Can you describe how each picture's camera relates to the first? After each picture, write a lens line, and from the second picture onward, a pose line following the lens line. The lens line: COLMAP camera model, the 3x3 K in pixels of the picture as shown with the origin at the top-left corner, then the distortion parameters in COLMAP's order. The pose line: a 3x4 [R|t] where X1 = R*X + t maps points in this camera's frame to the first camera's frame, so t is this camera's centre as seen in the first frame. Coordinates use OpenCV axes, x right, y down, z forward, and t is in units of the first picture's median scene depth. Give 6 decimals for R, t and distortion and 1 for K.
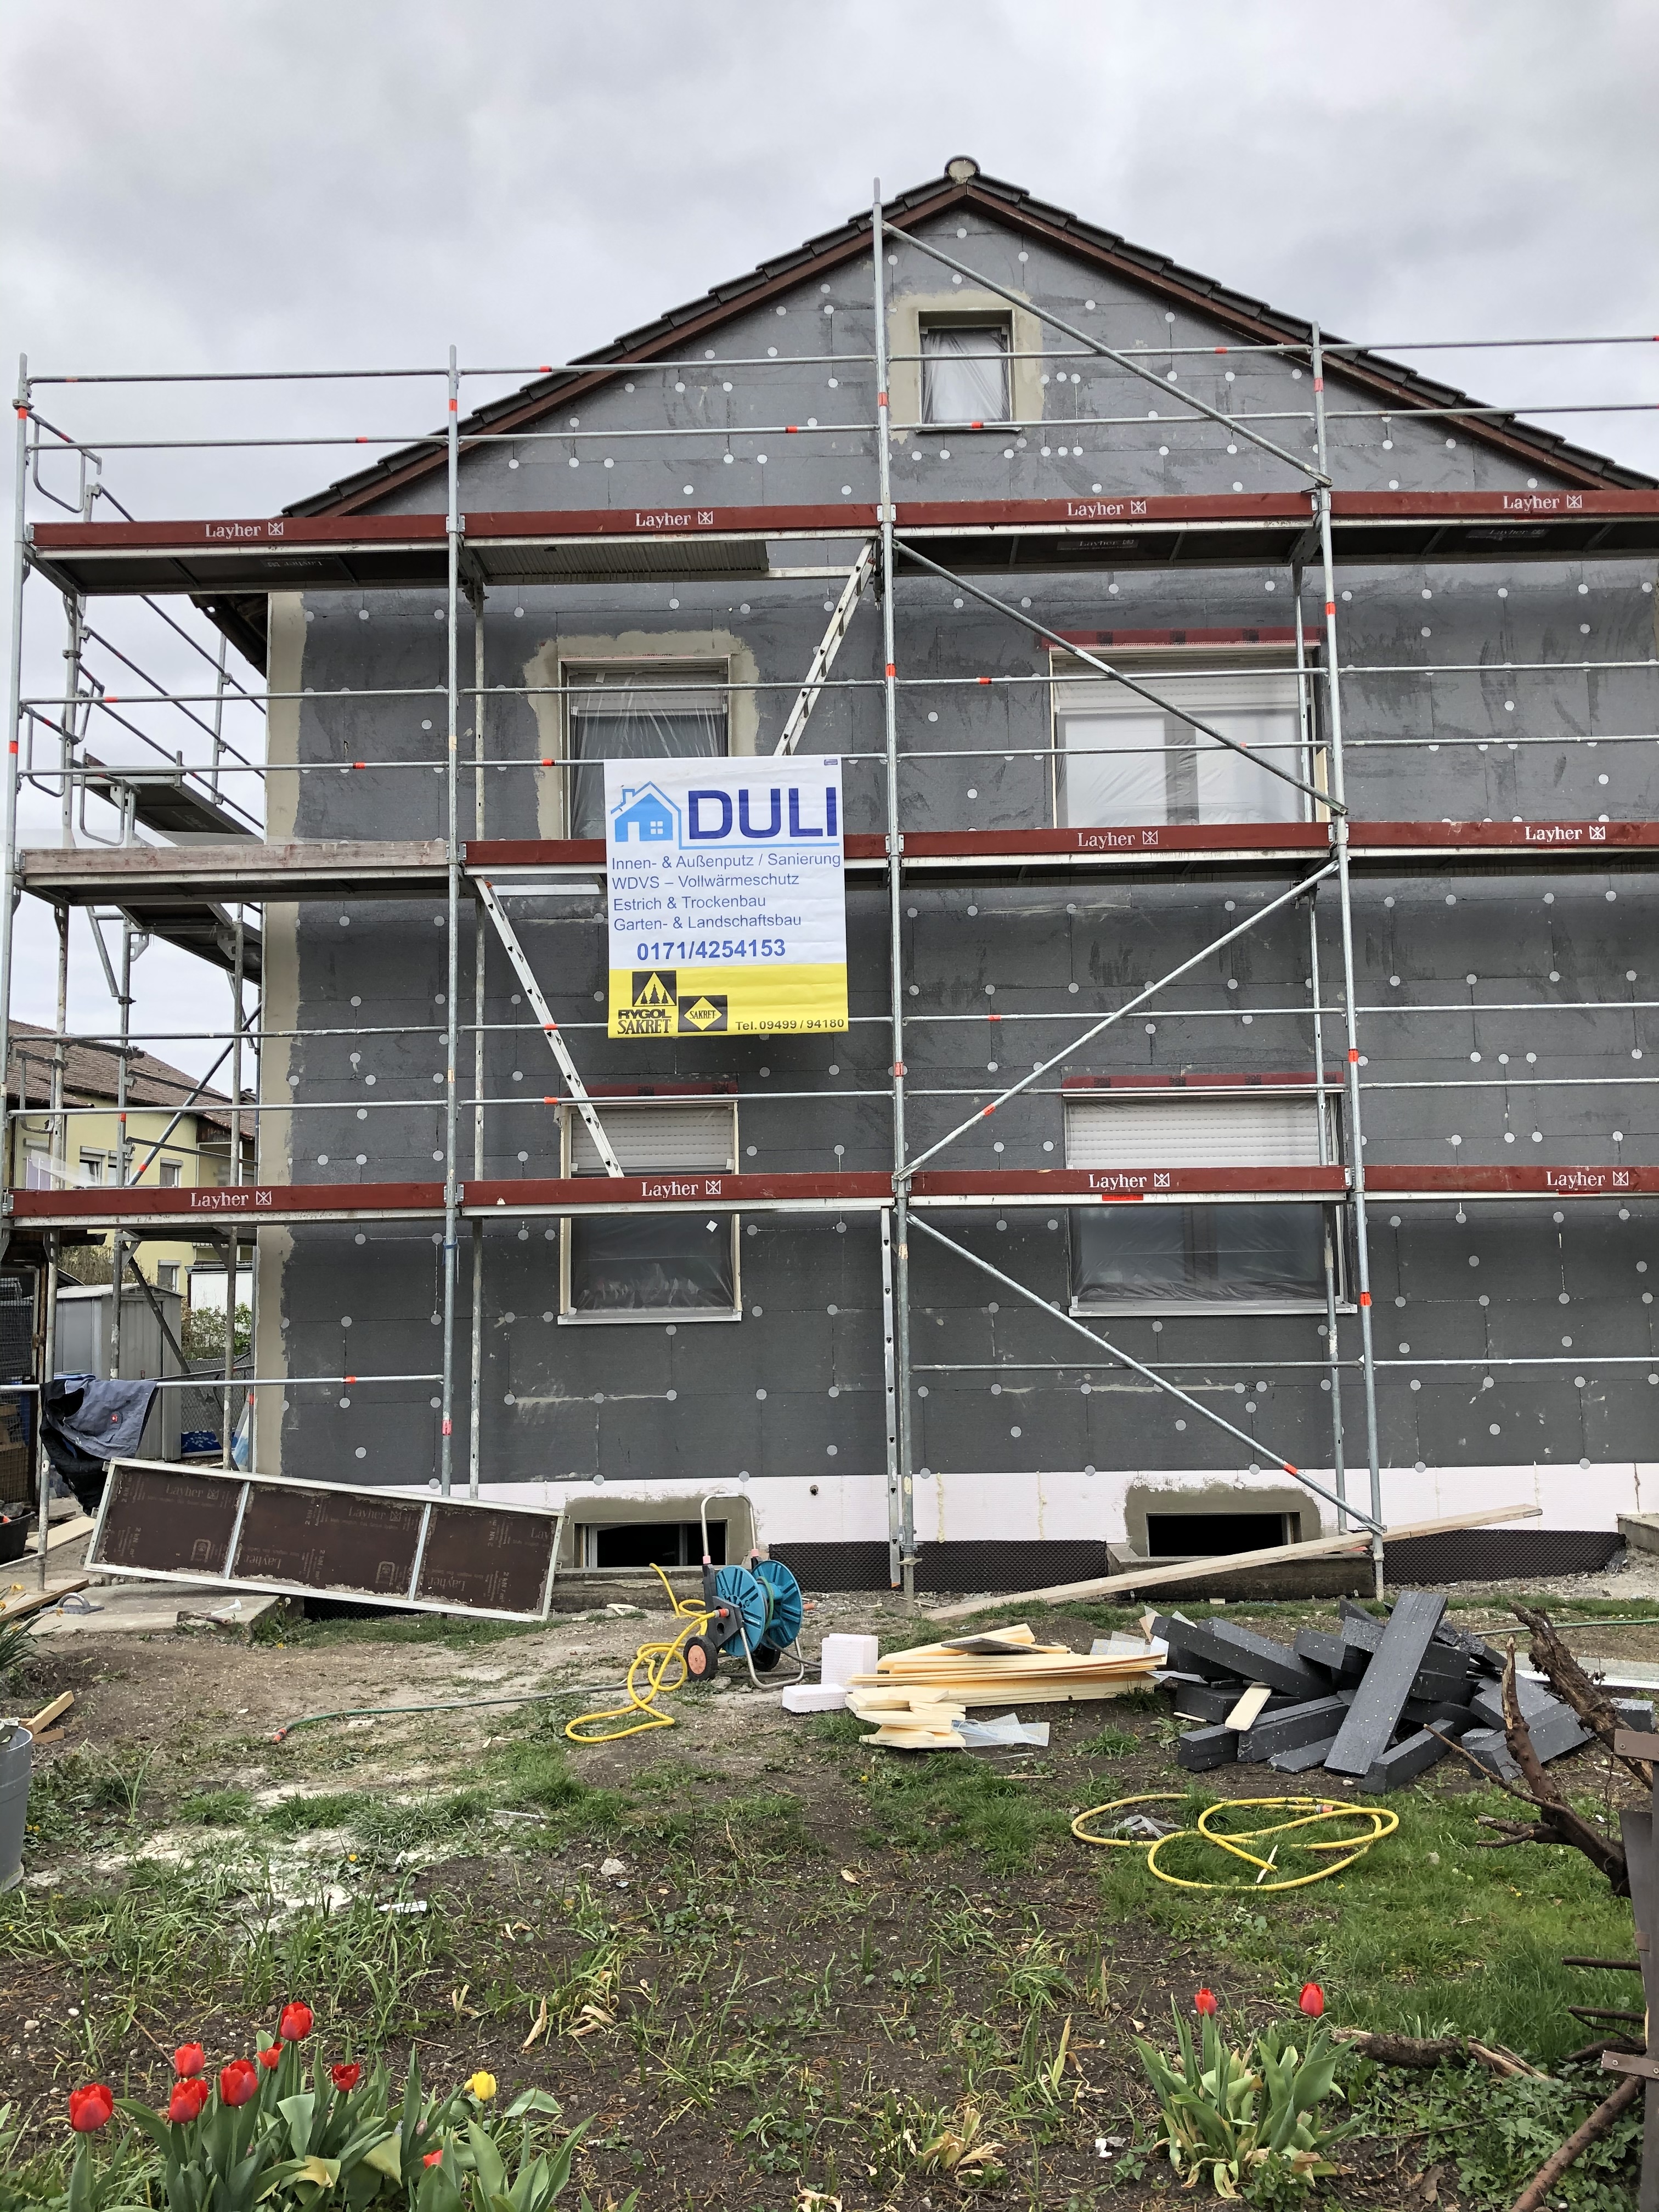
lens RADIAL K [[1810.3, 0, 831.7], [0, 1810.3, 1089.0], [0, 0, 1]] dist [0.042323, -0.040926]
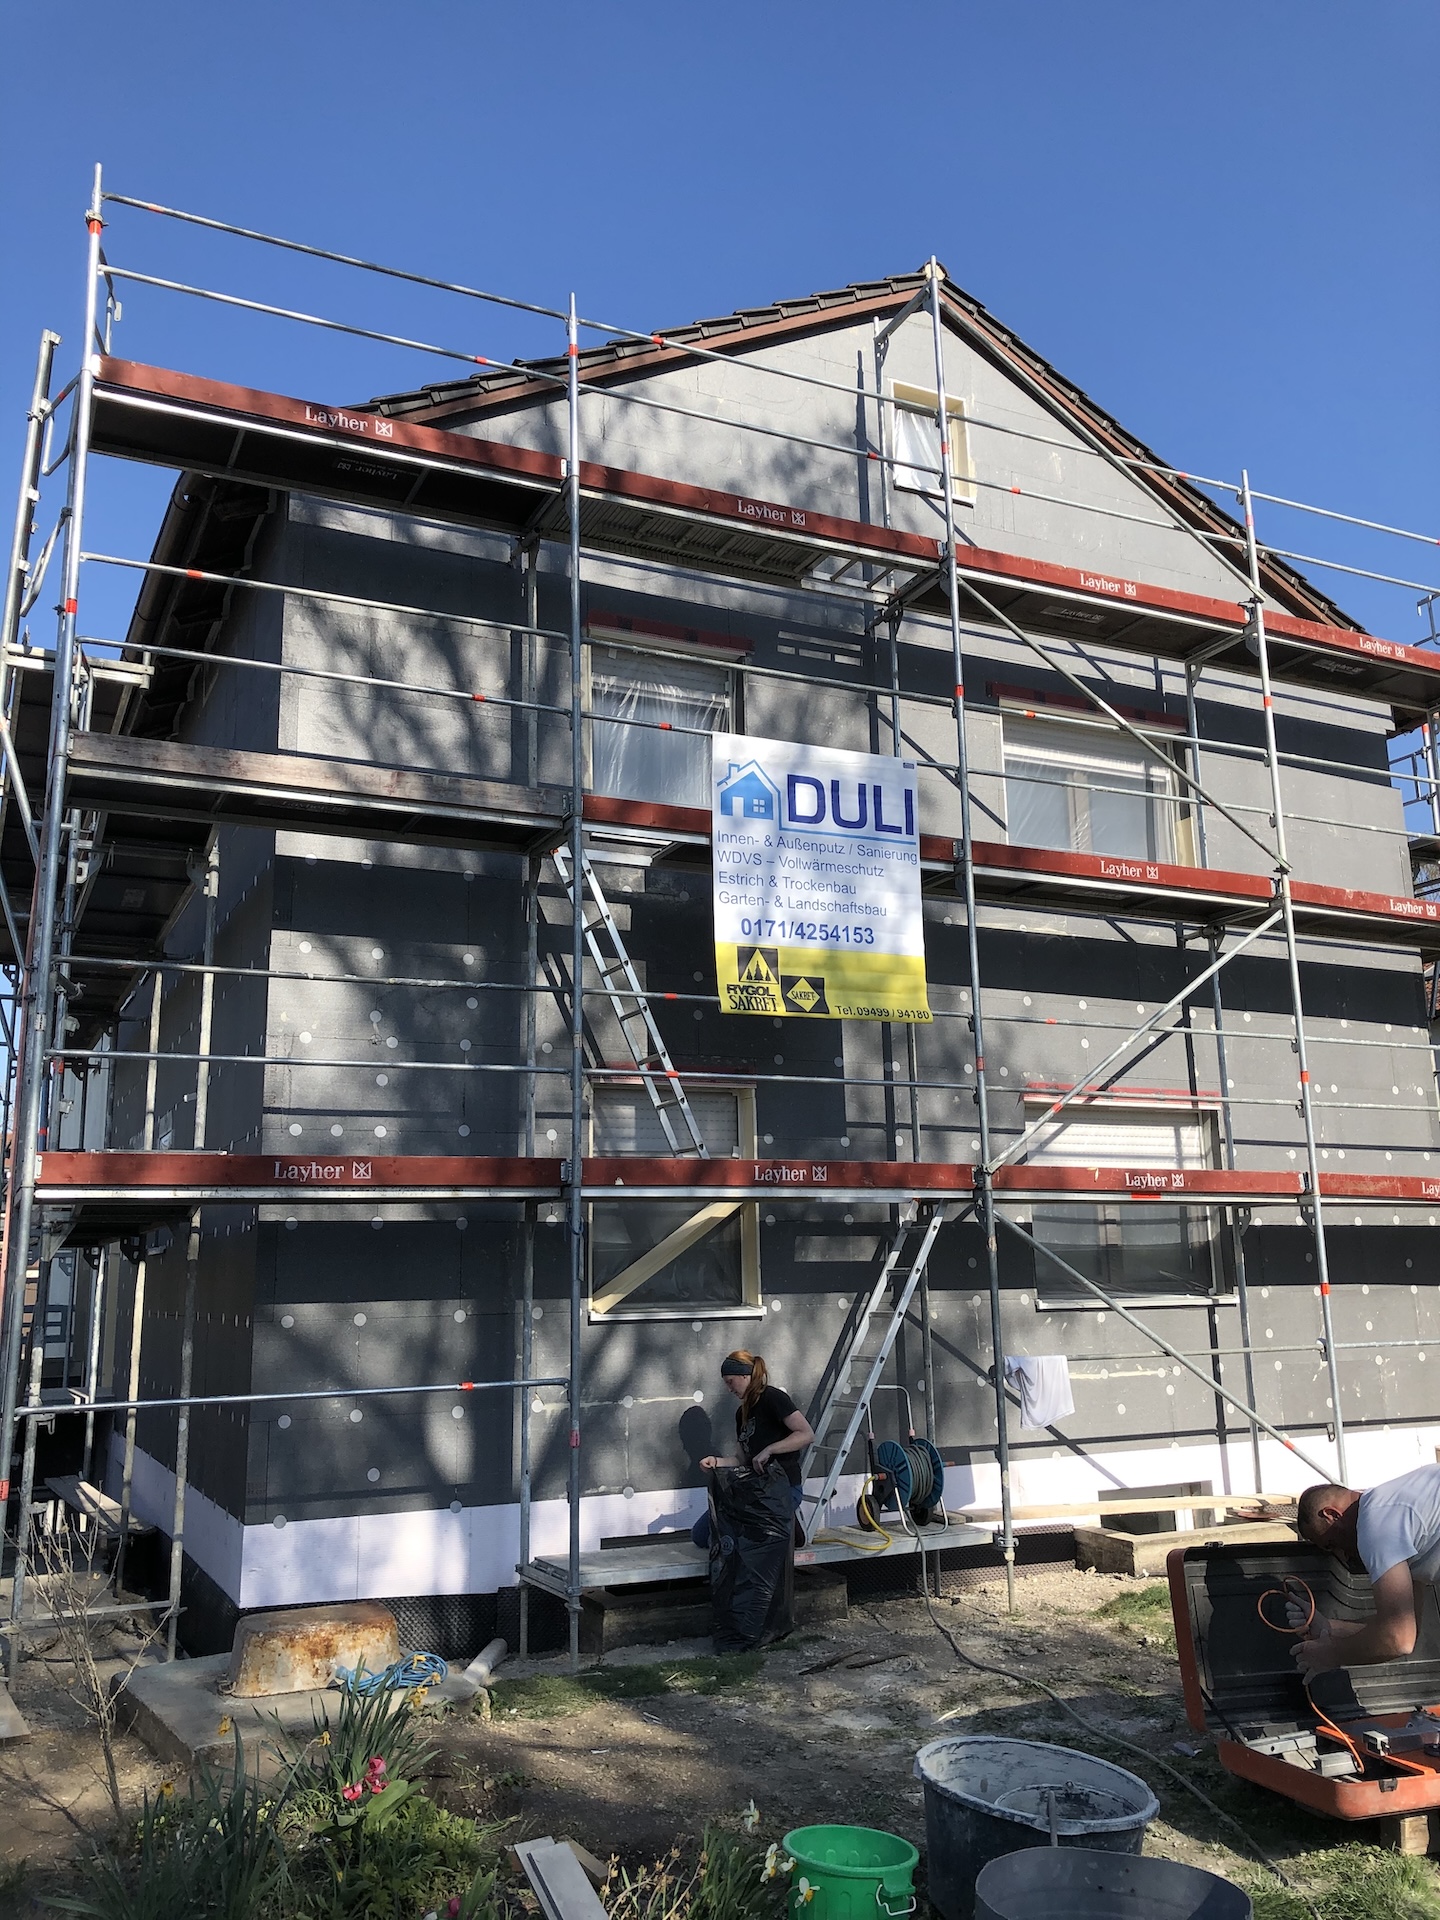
lens RADIAL K [[1571.3, 0, 727.3], [0, 1571.3, 942.4], [0, 0, 1]] dist [0.042323, -0.040926]
pose [[0.891493, 0.096475, 0.442643, -0.485282], [-0.045666, 0.991222, -0.124069, 0.037859], [-0.450727, 0.090393, 0.888073, 0.251390]]
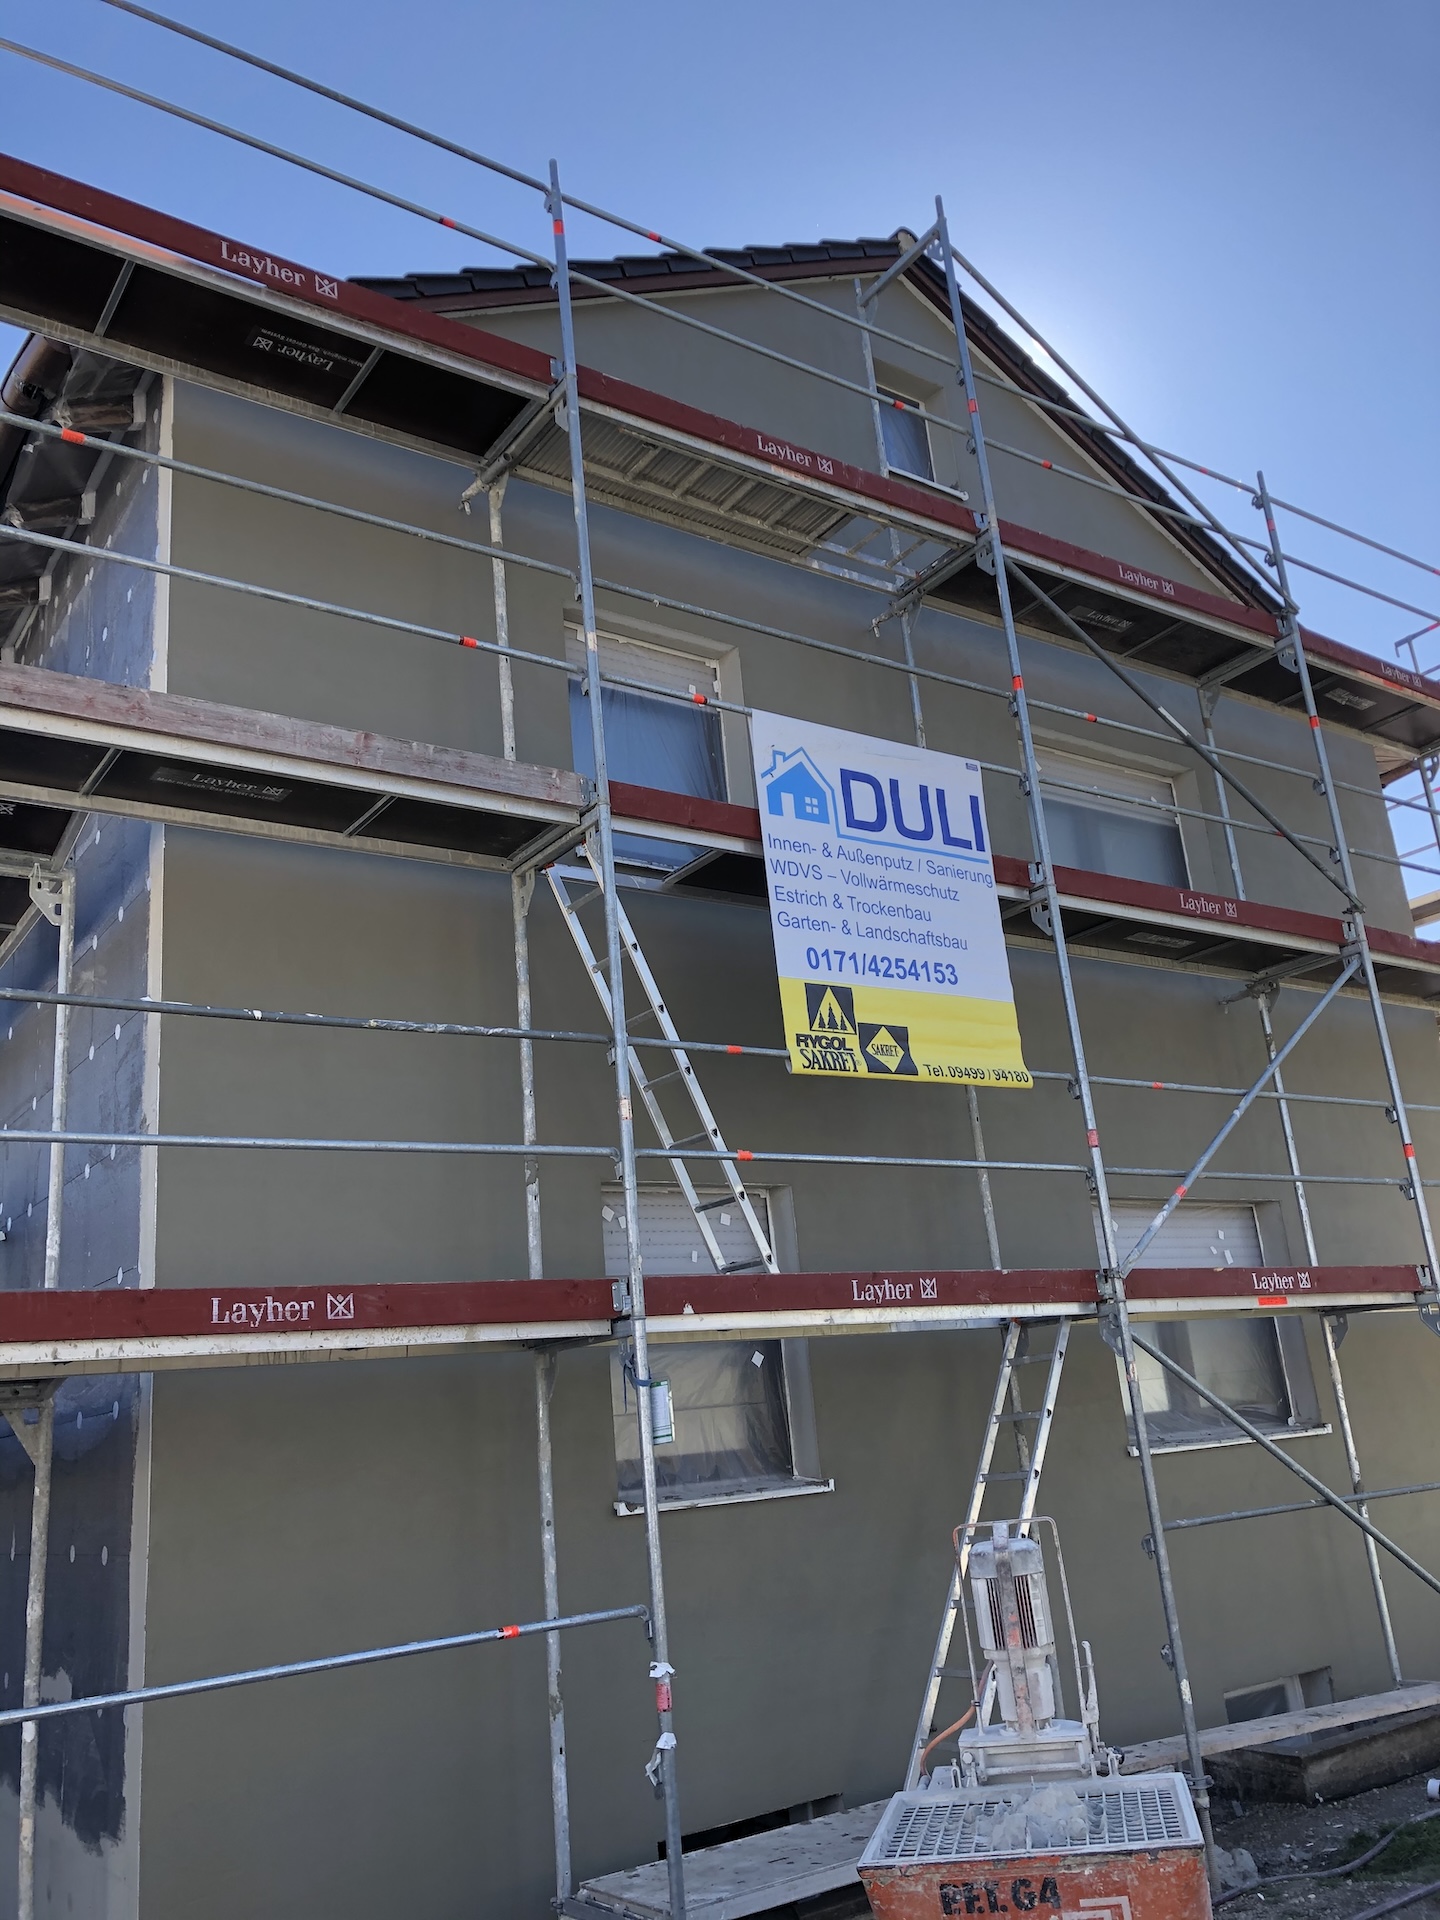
lens RADIAL K [[1571.3, 0, 725.6], [0, 1571.3, 940.6], [0, 0, 1]] dist [0.042323, -0.040926]
pose [[0.805780, 0.129069, 0.577979, -0.500624], [0.008624, 0.973301, -0.229372, 0.062475], [-0.592152, 0.189808, 0.783153, 0.514994]]
